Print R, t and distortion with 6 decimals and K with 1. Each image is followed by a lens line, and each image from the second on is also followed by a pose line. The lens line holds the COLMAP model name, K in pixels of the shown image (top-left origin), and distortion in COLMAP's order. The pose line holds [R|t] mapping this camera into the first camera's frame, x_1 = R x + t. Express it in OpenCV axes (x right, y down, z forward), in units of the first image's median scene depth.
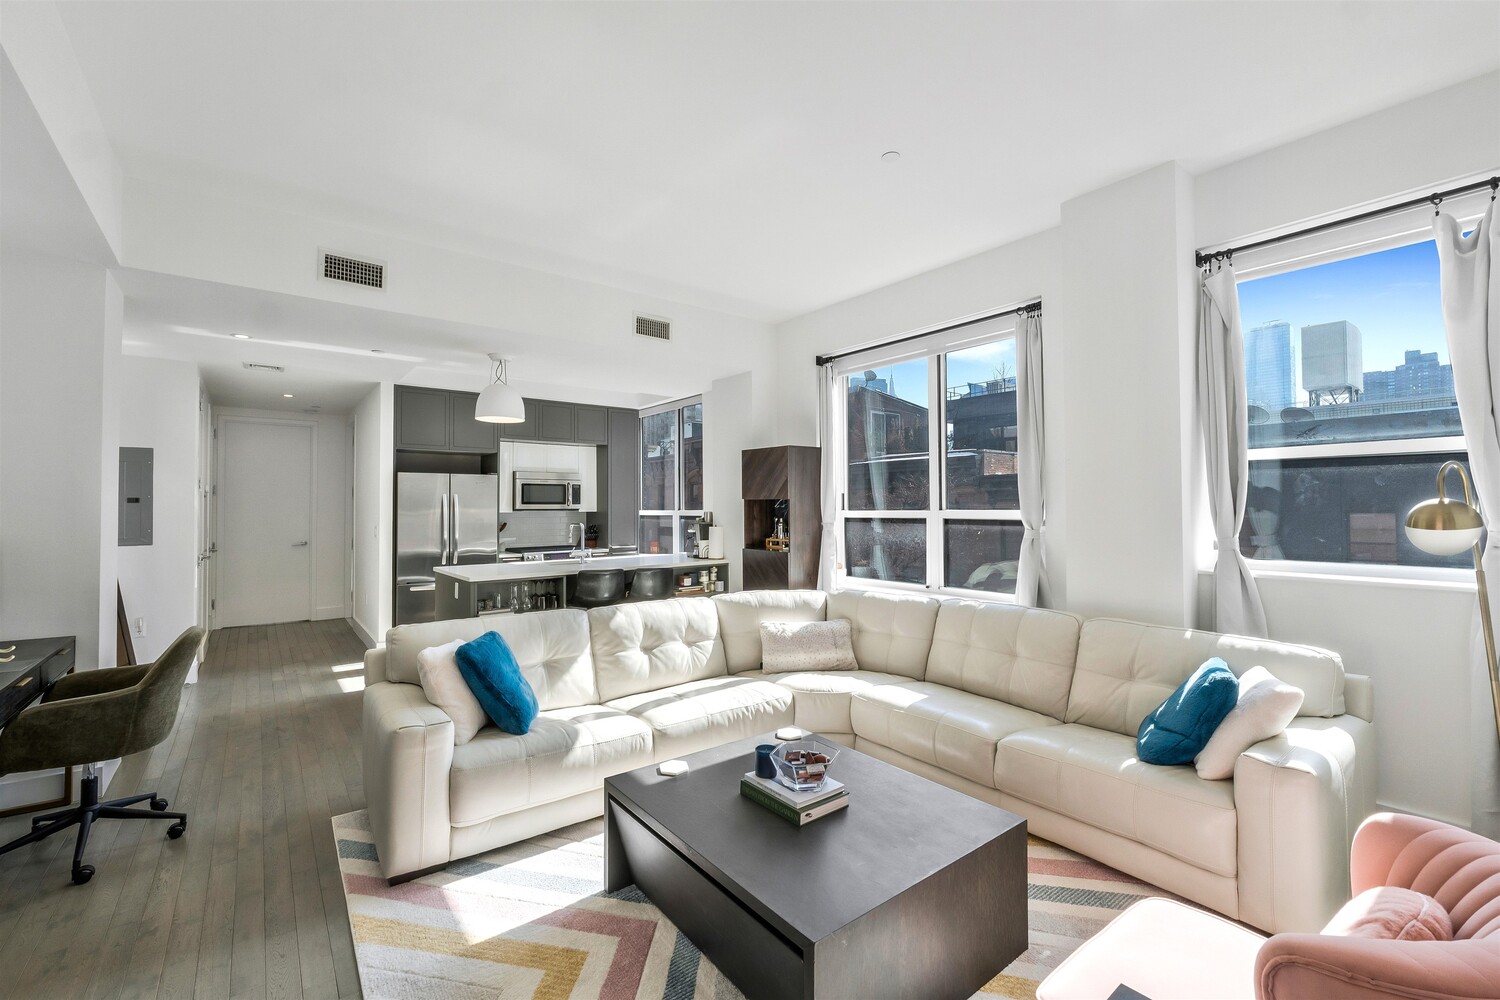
lens RADIAL K [[636.7, 0, 750.0], [0, 636.7, 500.0], [0, 0, 1]] dist [0.011820, 0.000036]
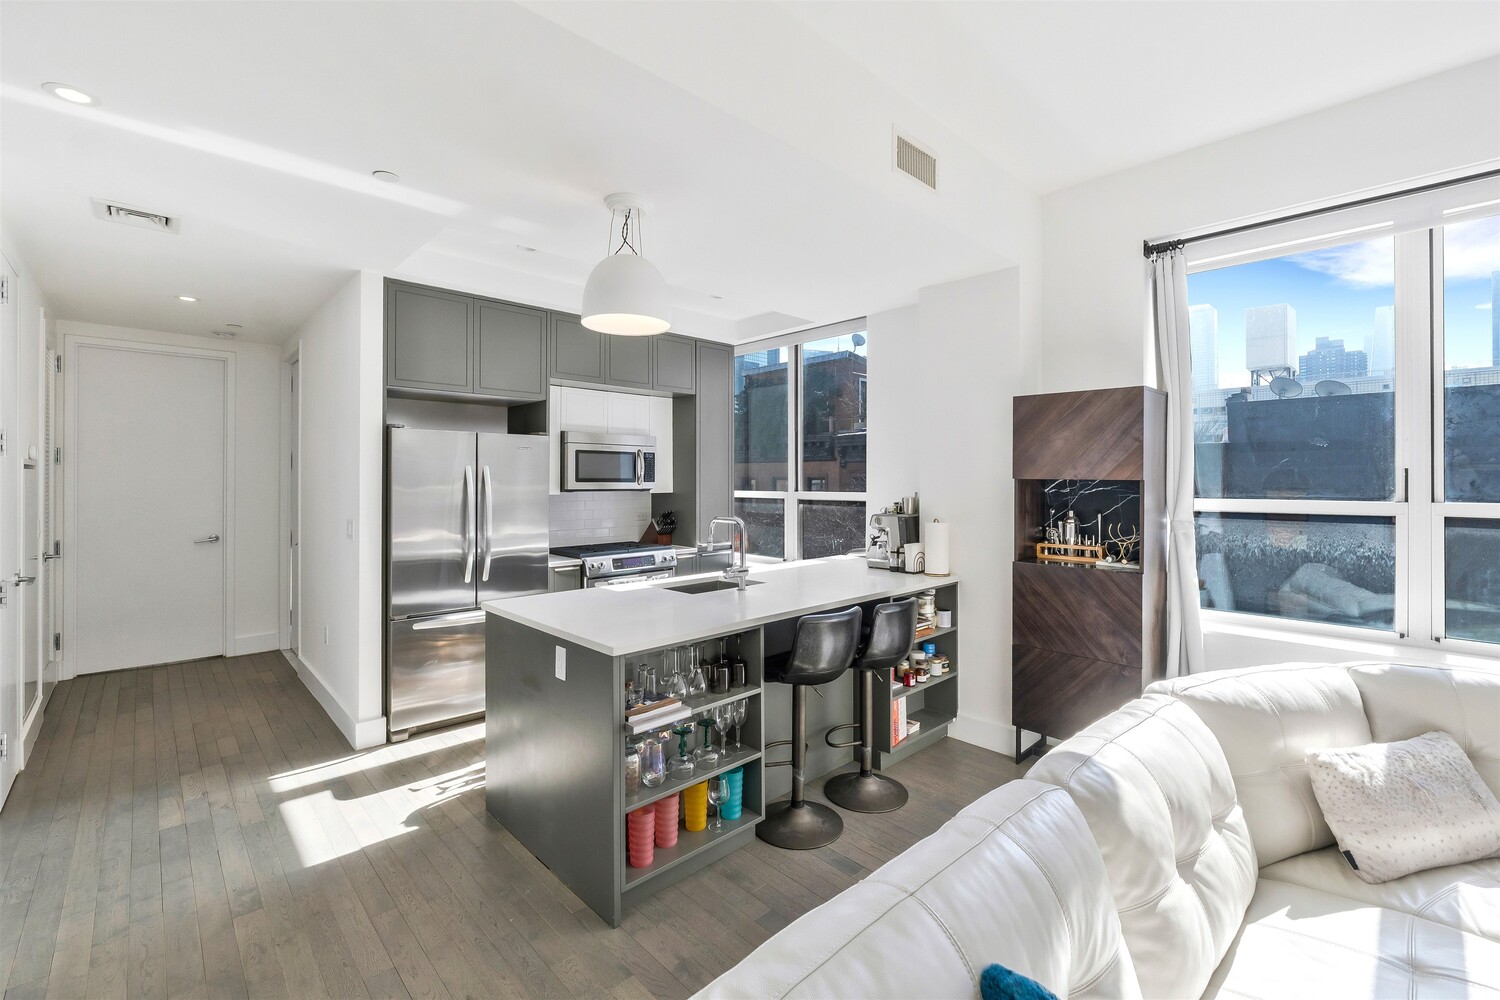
lens RADIAL K [[636.7, 0, 750.0], [0, 636.7, 500.0], [0, 0, 1]] dist [0.011820, 0.000036]
pose [[0.994827, 0.010564, 0.101030, -0.278308], [-0.013727, 0.999436, 0.030658, 0.003767], [-0.100649, -0.031886, 0.994411, 0.370564]]
